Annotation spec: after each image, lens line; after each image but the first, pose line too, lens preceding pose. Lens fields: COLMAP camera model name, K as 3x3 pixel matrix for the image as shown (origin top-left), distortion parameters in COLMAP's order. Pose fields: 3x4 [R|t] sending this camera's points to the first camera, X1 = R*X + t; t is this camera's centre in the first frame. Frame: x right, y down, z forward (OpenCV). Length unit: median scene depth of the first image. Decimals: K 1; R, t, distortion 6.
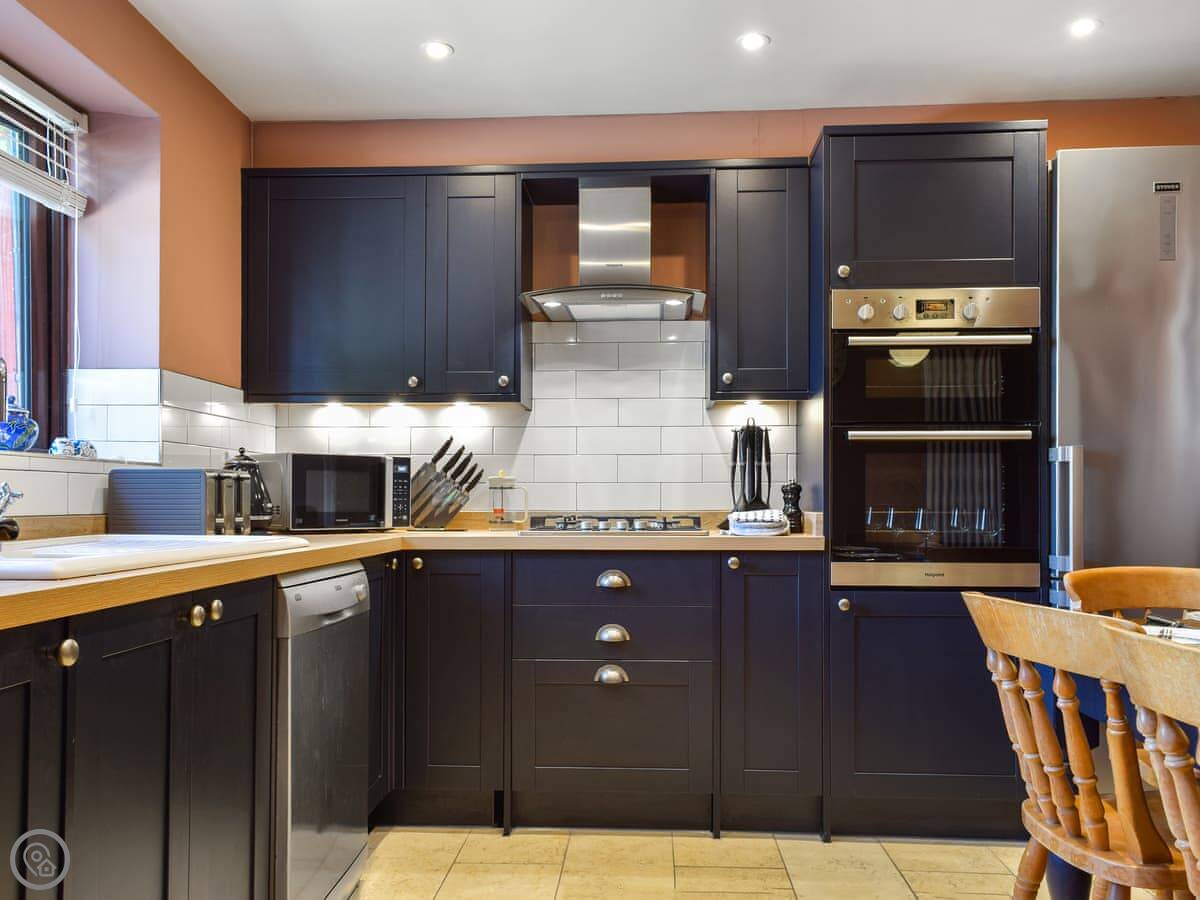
lens RADIAL K [[1010.0, 0, 624.3], [0, 1010.0, 446.7], [0, 0, 1]] dist [0.002381, 0.011703]
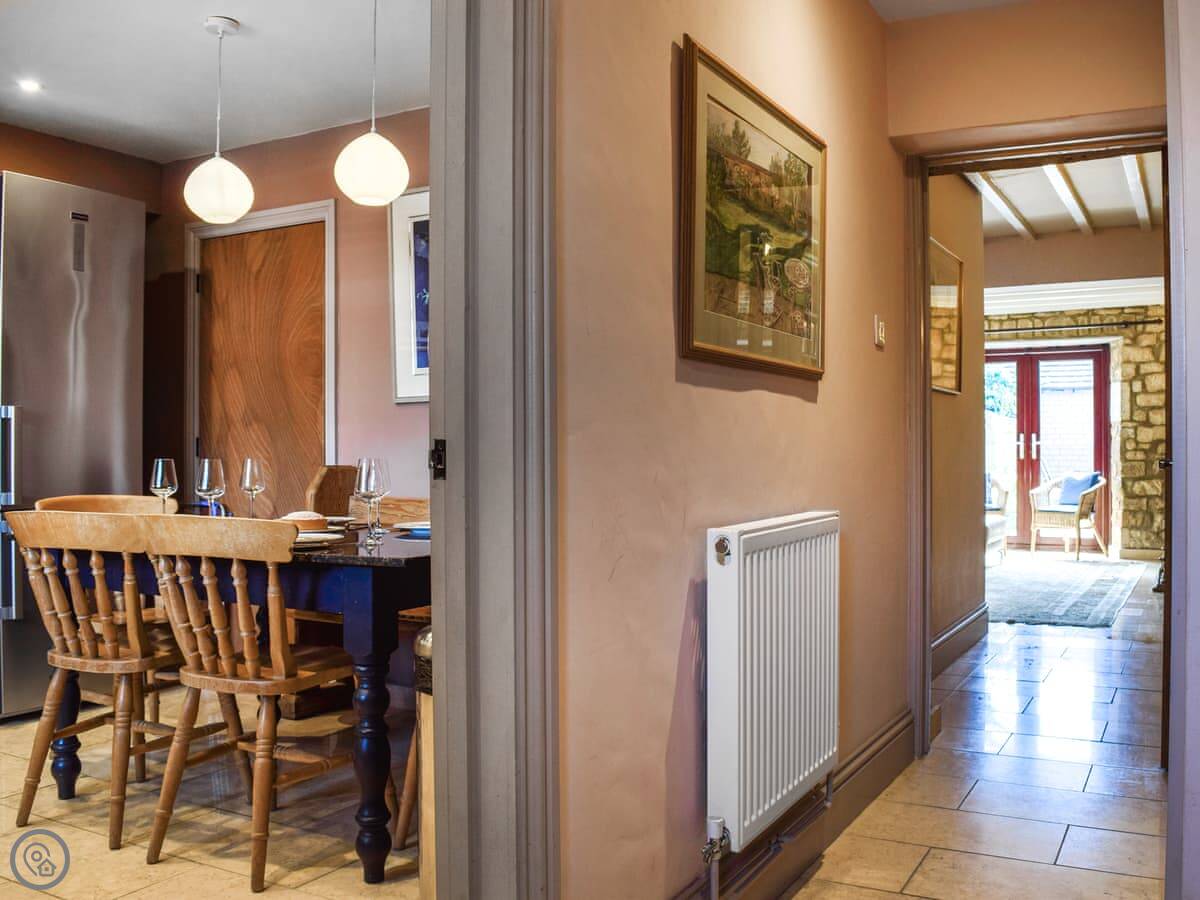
lens RADIAL K [[1075.3, 0, 656.6], [0, 1075.3, 492.4], [0, 0, 1]] dist [-0.095229, 0.008412]
pose [[0.444026, -0.032726, 0.895416, -0.678052], [-0.046505, 0.997144, 0.059505, -0.015491], [-0.894806, -0.068063, 0.441236, -0.547664]]
